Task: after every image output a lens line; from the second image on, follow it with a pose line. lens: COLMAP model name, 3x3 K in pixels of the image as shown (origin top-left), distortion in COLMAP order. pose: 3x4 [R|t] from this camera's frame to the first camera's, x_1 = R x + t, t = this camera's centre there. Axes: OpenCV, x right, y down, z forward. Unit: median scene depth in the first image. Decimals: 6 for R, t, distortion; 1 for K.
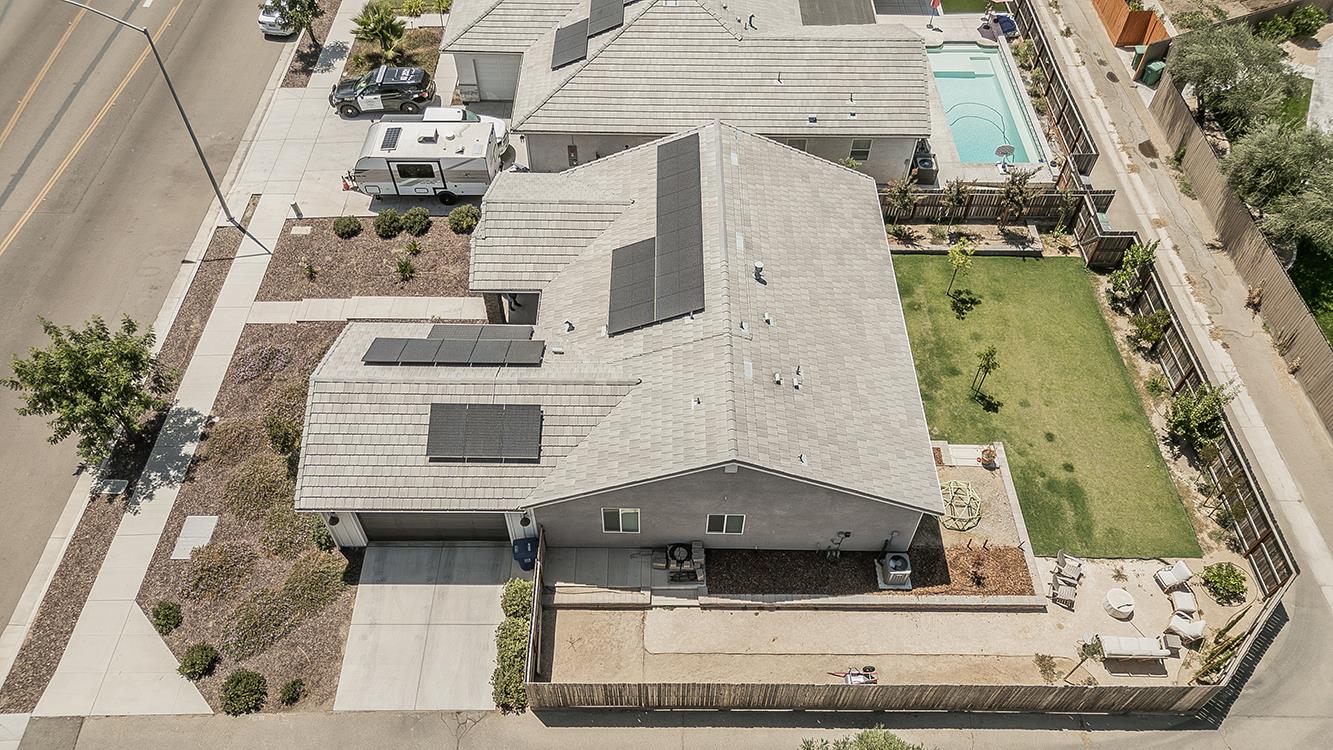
lens RADIAL K [[932.4, 0, 664.3], [0, 932.4, 373.4], [0, 0, 1]] dist [0.066688, -0.034673]
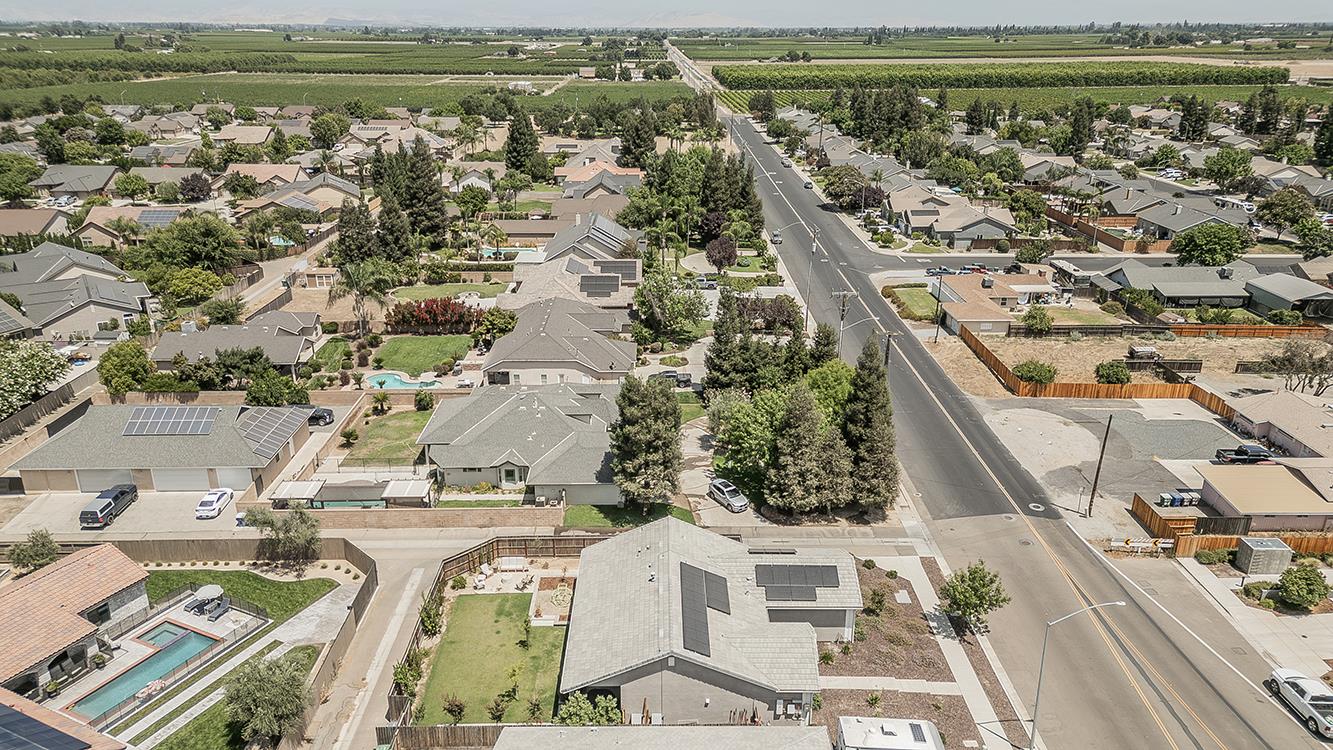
lens RADIAL K [[923.2, 0, 666.5], [0, 923.2, 375.0], [0, 0, 1]] dist [0.060905, -0.002625]
pose [[-0.999890, -0.005149, -0.013929, 0.091105], [-0.014846, 0.324858, 0.945646, -1.891904], [-0.000344, 0.945749, -0.324899, 1.105578]]
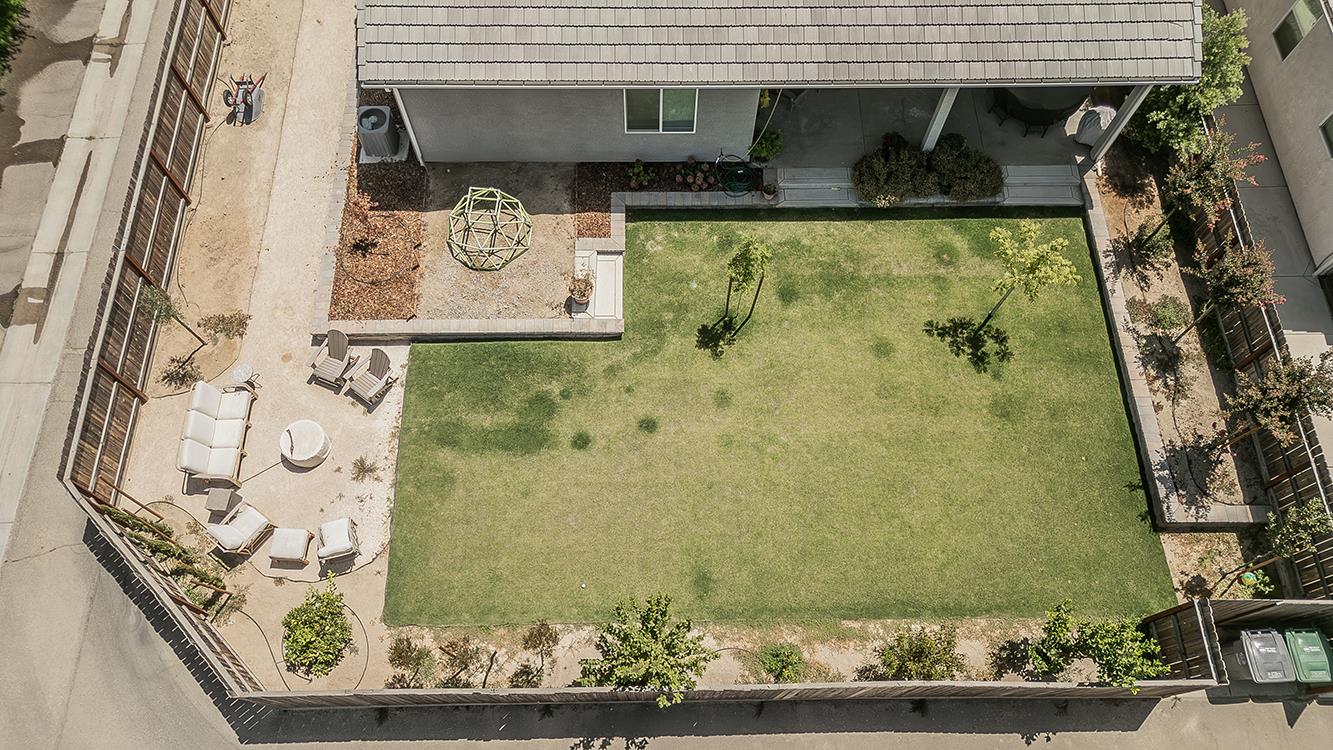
lens RADIAL K [[931.3, 0, 659.0], [0, 931.3, 376.5], [0, 0, 1]] dist [0.068897, -0.036739]
pose [[0.018061, 0.904756, -0.425547, 0.604182], [-0.782898, 0.277526, 0.556821, -0.241135], [0.621887, 0.323103, 0.713345, 0.603653]]
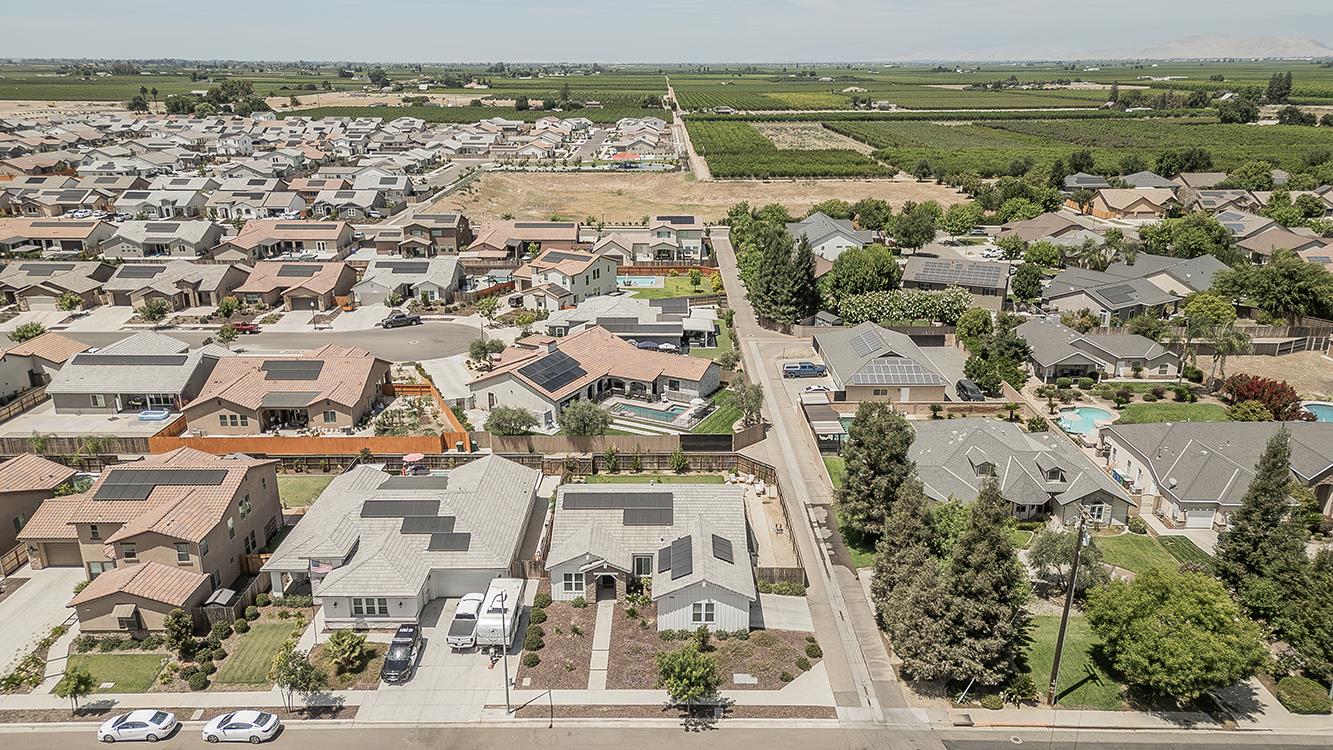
lens RADIAL K [[923.2, 0, 666.5], [0, 923.2, 375.0], [0, 0, 1]] dist [0.060905, -0.002625]
pose [[-0.002574, -0.325681, 0.945476, -2.003299], [0.771859, 0.600480, 0.208944, -0.716945], [-0.635789, 0.730312, 0.249834, 0.098124]]
